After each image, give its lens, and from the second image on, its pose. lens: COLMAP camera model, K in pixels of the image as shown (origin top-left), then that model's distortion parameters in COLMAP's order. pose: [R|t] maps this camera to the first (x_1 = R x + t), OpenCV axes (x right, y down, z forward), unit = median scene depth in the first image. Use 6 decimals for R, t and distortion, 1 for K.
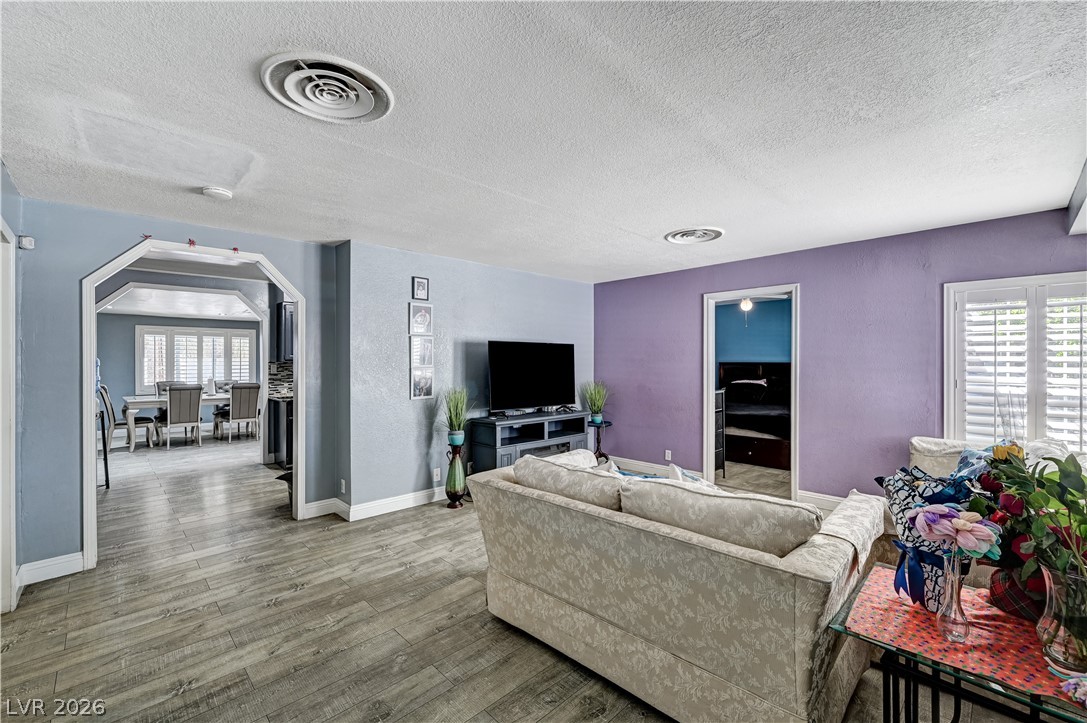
lens RADIAL K [[459.4, 0, 546.8], [0, 459.4, 358.9], [0, 0, 1]] dist [-0.001893, -0.000121]
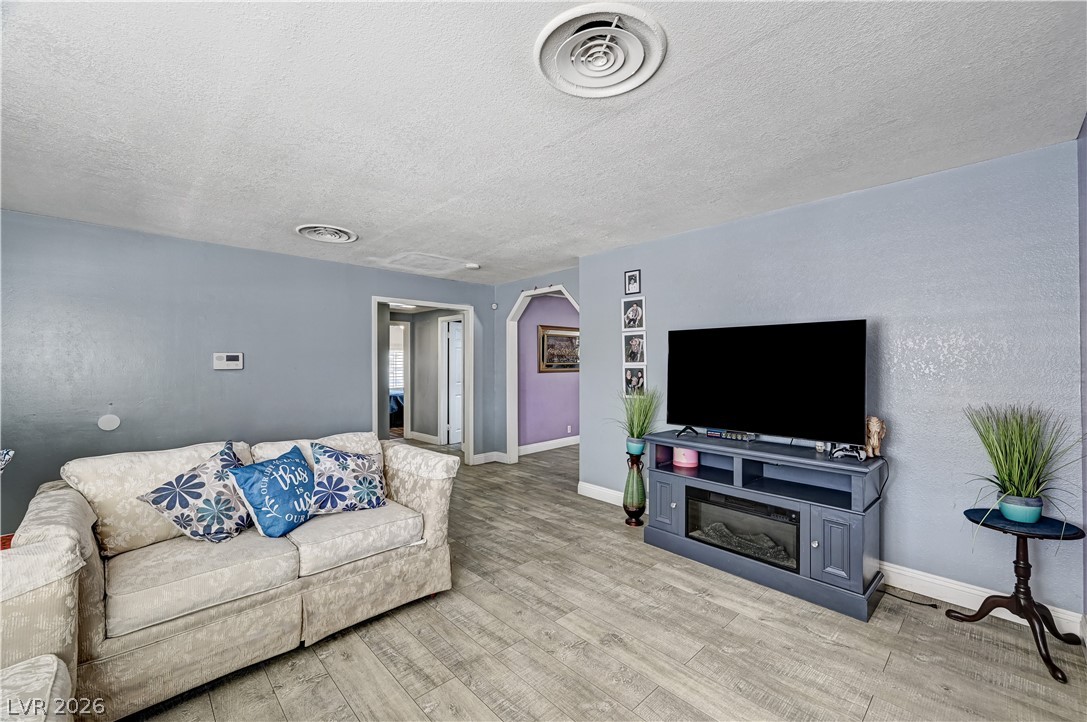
lens RADIAL K [[436.0, 0, 543.5], [0, 436.0, 361.0], [0, 0, 1]] dist [-0.000642, -0.000141]
pose [[-0.016784, -0.005013, -0.999847, 0.942905], [0.002352, 0.999984, -0.005053, 0.020921], [0.999856, -0.002437, -0.016772, 1.243351]]
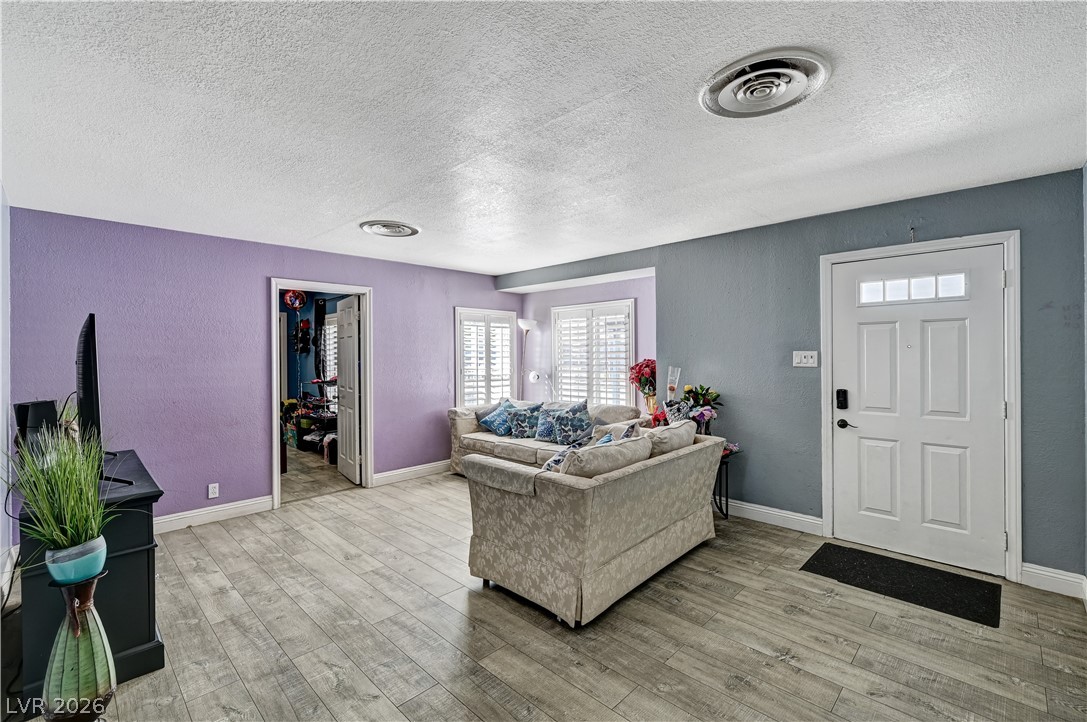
lens RADIAL K [[474.8, 0, 547.5], [0, 474.8, 361.5], [0, 0, 1]] dist [-0.000437, -0.000142]
pose [[-0.027519, -0.014031, 0.999523, -0.897954], [0.005705, 0.999883, 0.014193, -0.001435], [-0.999605, 0.006093, -0.027436, 0.909237]]
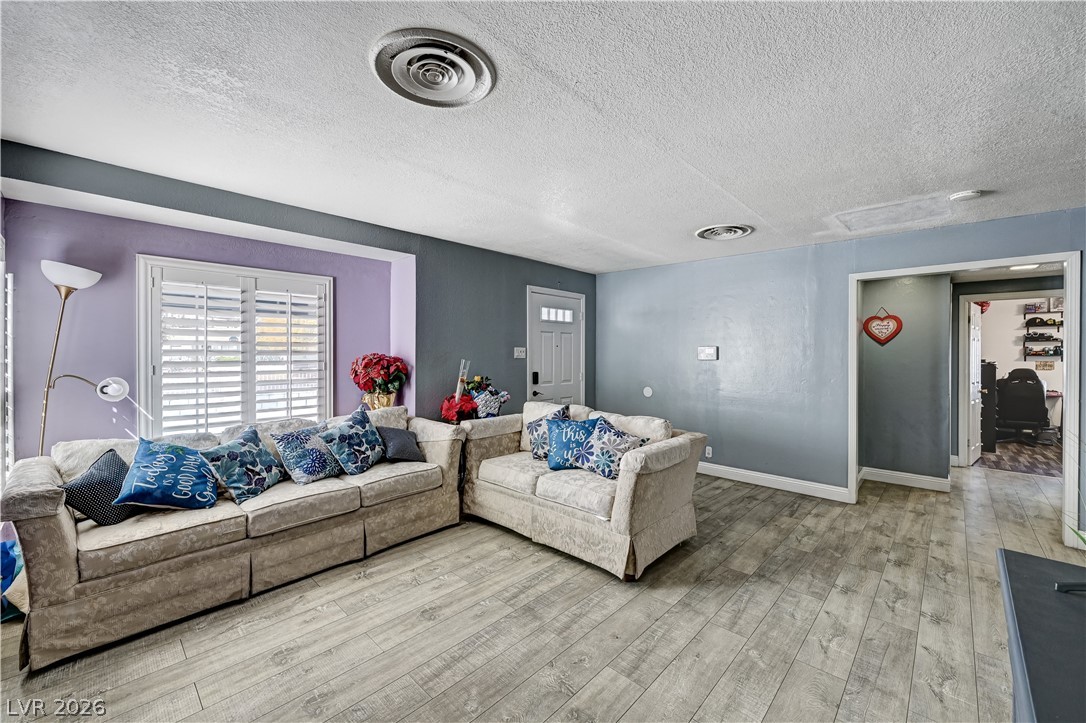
lens RADIAL K [[433.5, 0, 551.8], [0, 433.5, 357.4], [0, 0, 1]] dist [0.001070, 0.000020]
pose [[-0.998682, -0.004144, -0.051166, 0.293403], [-0.004579, 0.999954, 0.008390, 0.016293], [0.051129, 0.008613, -0.998655, 1.874246]]
